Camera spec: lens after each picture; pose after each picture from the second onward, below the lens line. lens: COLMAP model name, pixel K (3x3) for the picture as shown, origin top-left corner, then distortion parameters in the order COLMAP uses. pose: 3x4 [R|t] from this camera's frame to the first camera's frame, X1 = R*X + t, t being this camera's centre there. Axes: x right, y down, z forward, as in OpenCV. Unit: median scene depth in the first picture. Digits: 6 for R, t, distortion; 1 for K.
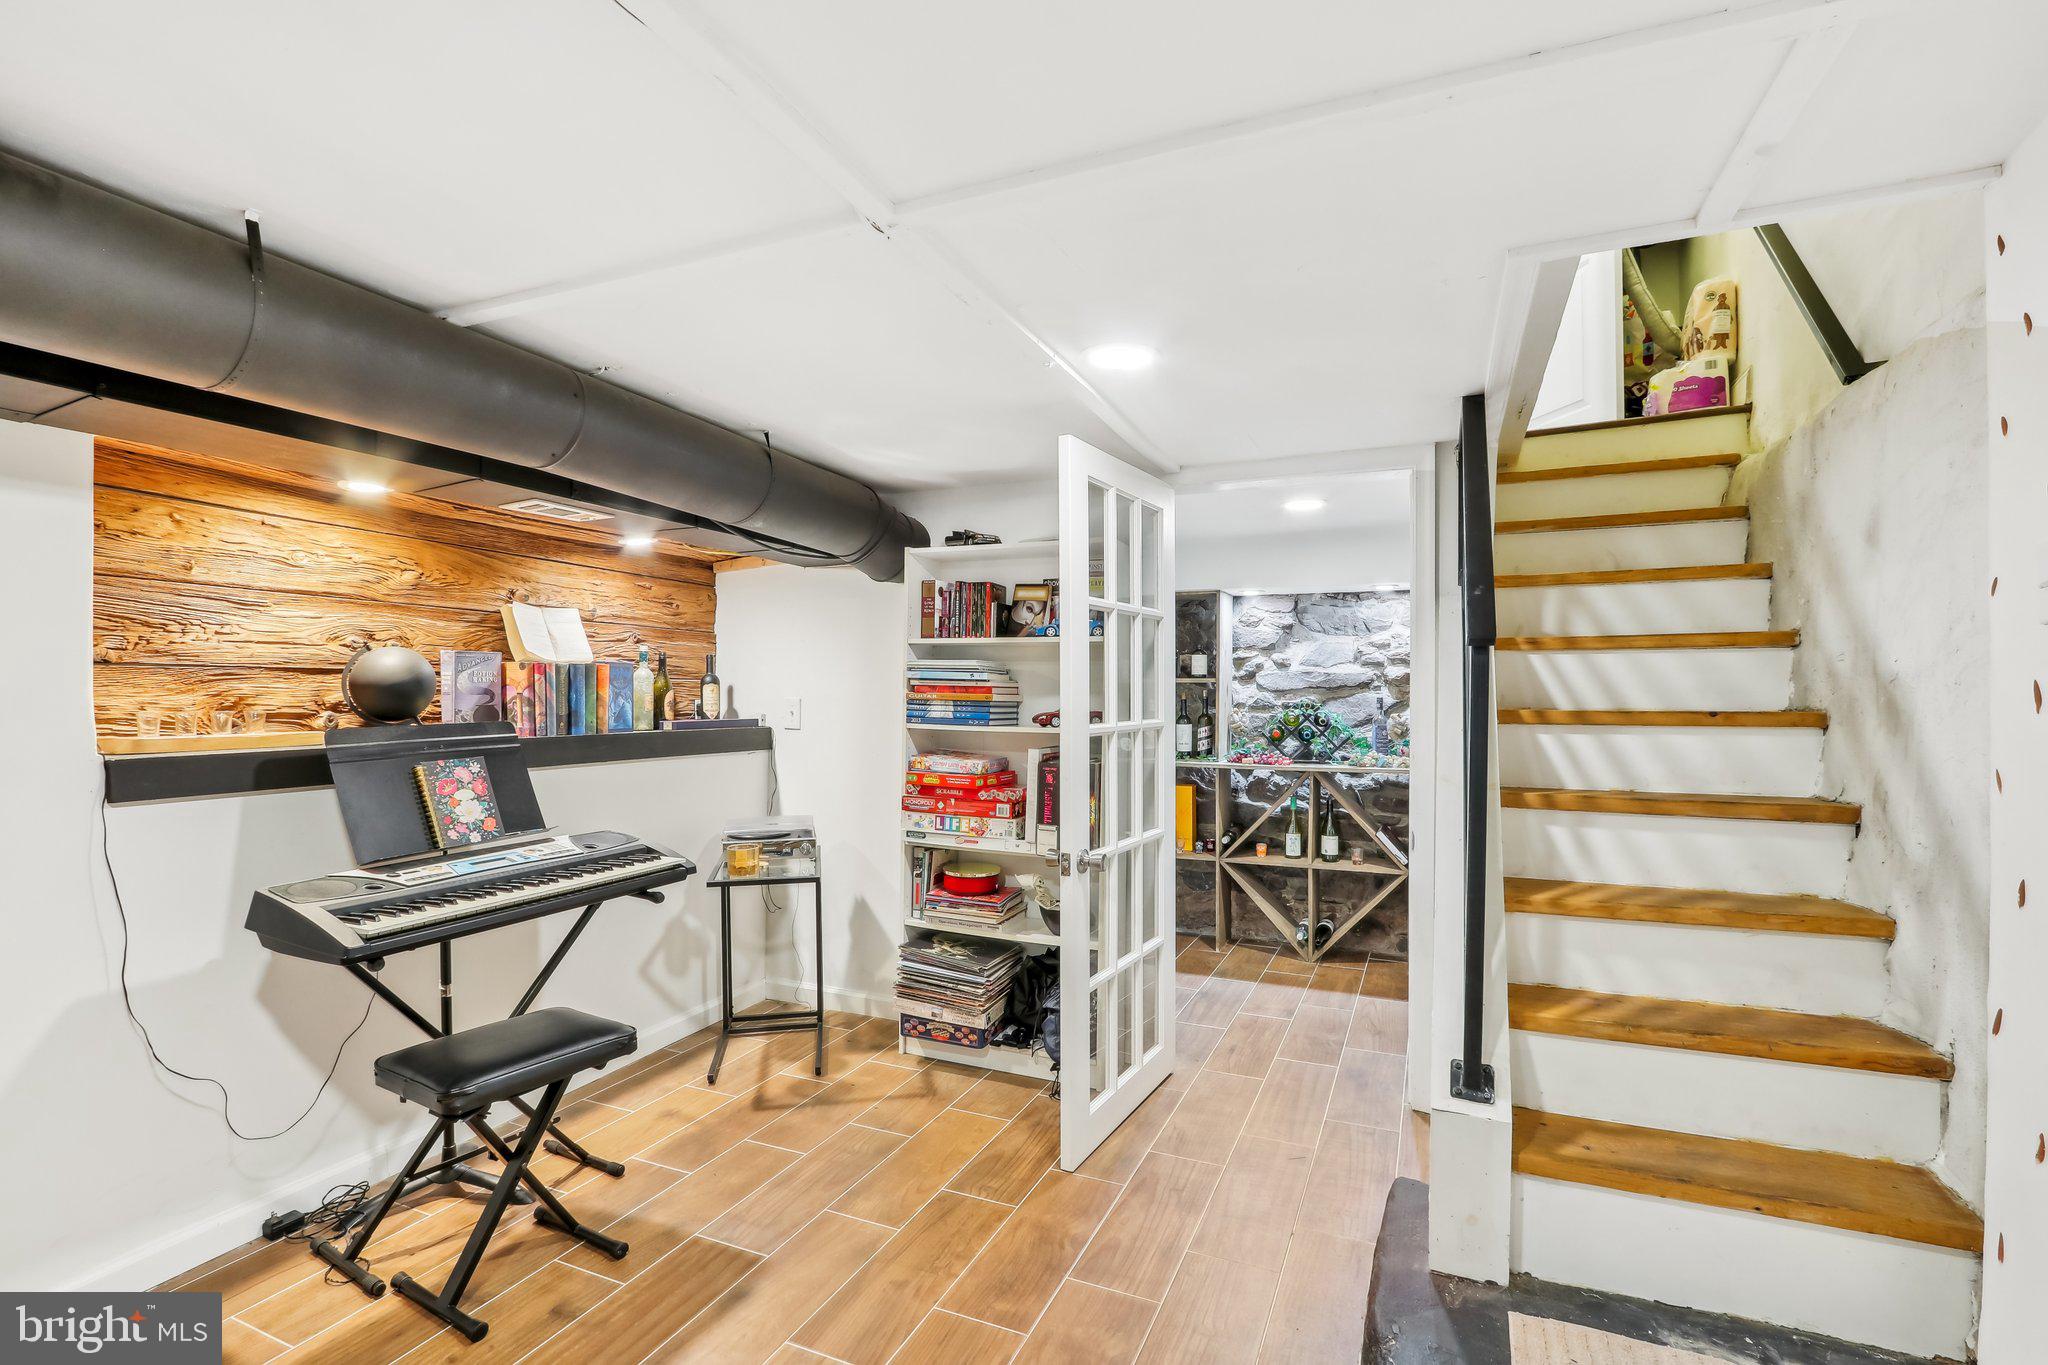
lens RADIAL K [[936.4, 0, 1035.7], [0, 936.4, 696.1], [0, 0, 1]] dist [-0.018576, 0.000055]
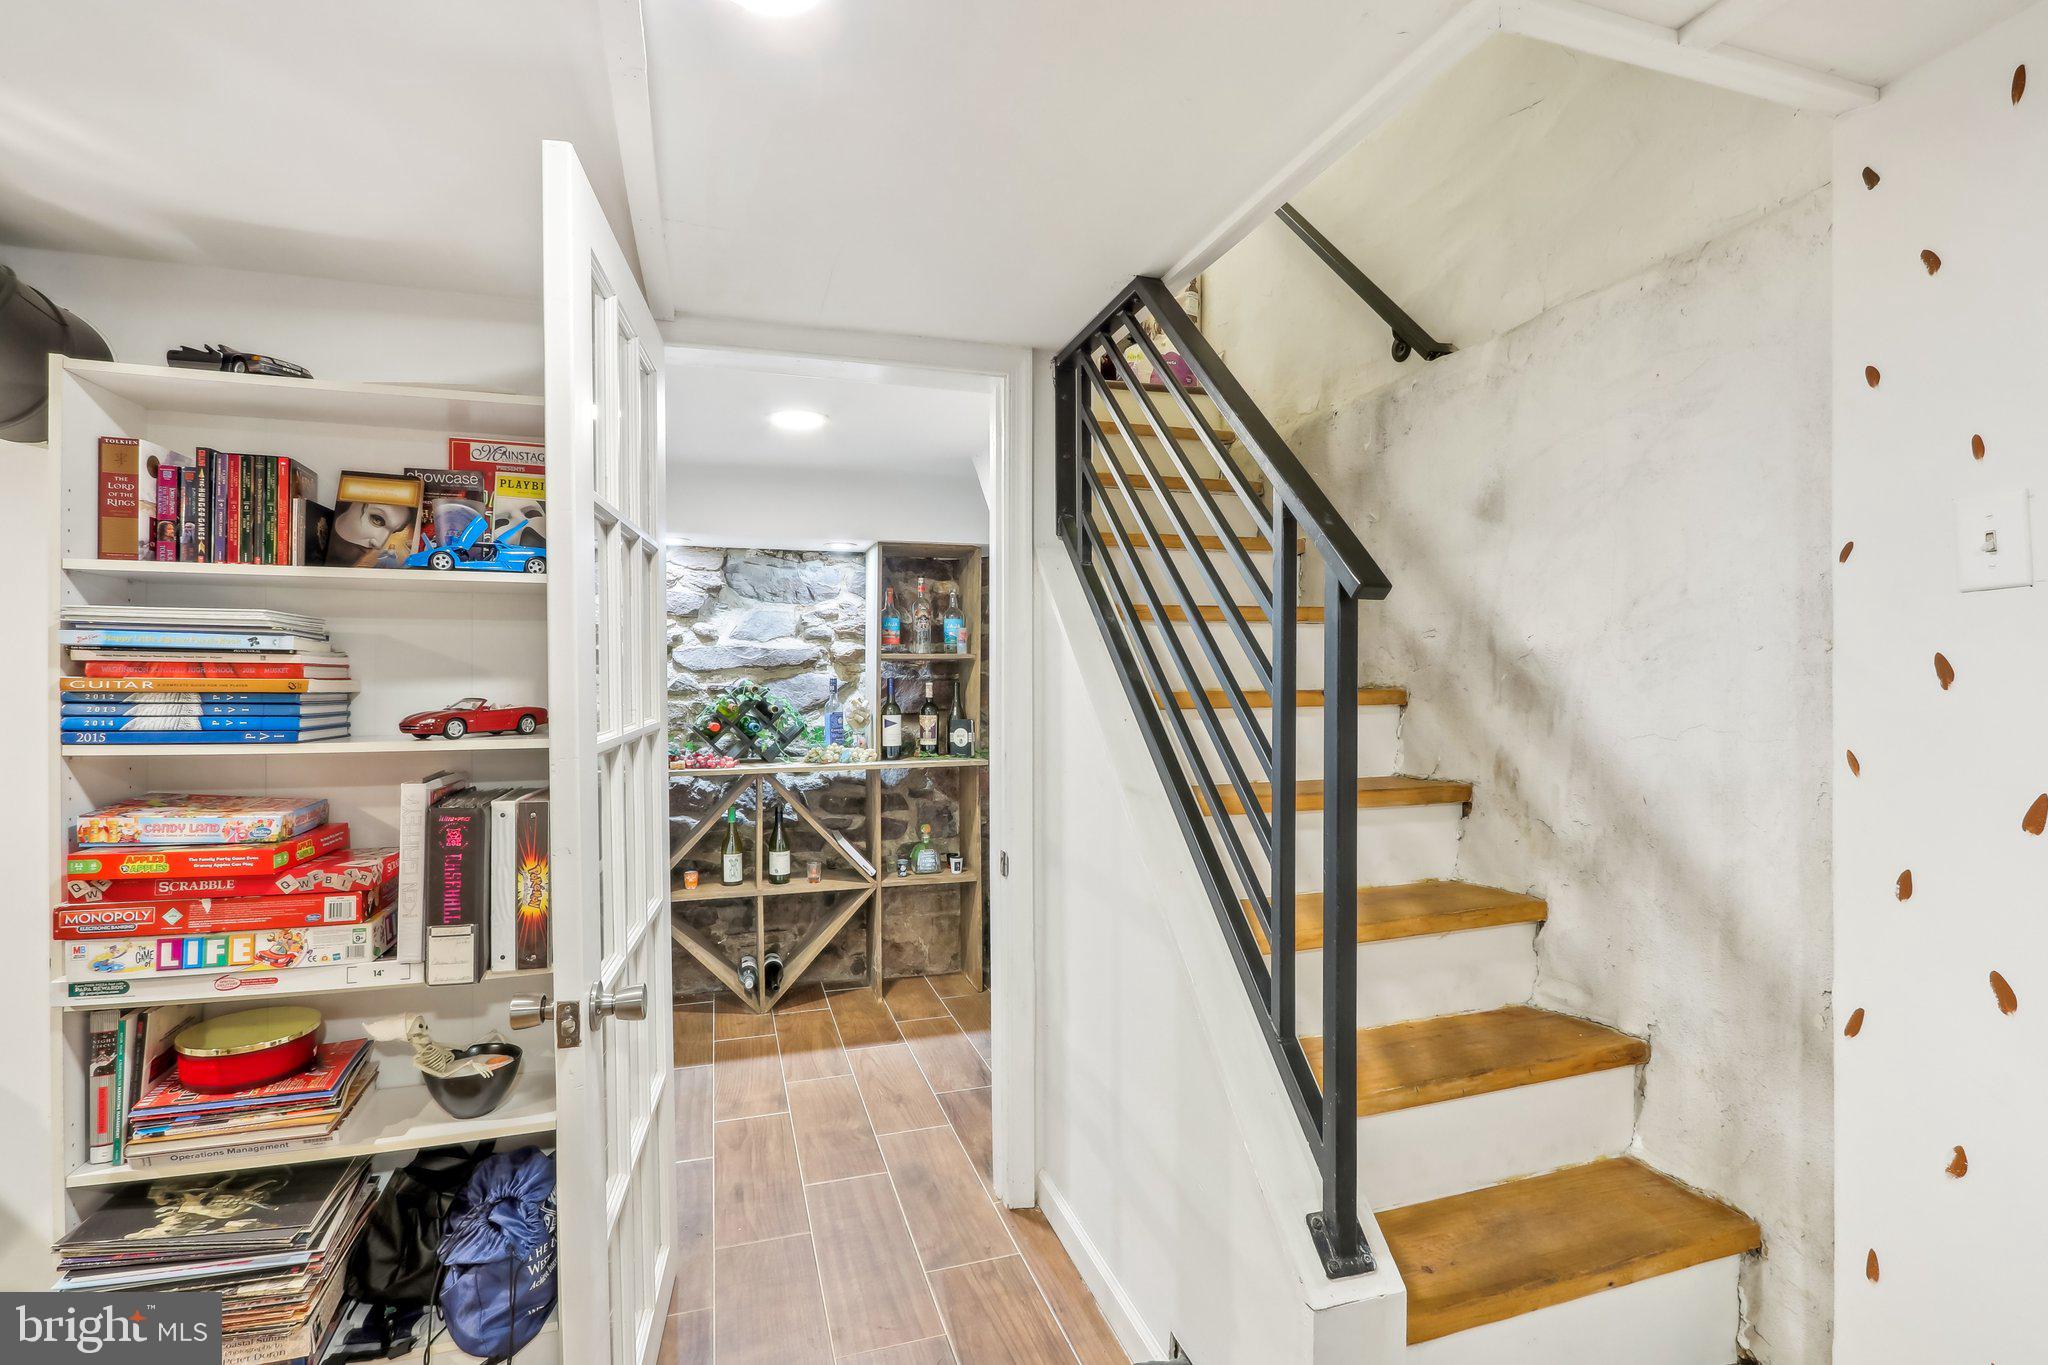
lens RADIAL K [[942.2, 0, 1022.6], [0, 942.2, 688.7], [0, 0, 1]] dist [-0.016076, 0.001362]
pose [[0.751794, -0.016576, 0.659190, -0.083442], [0.008267, 0.999842, 0.015713, -0.001536], [-0.659346, -0.006363, 0.751813, 0.357577]]
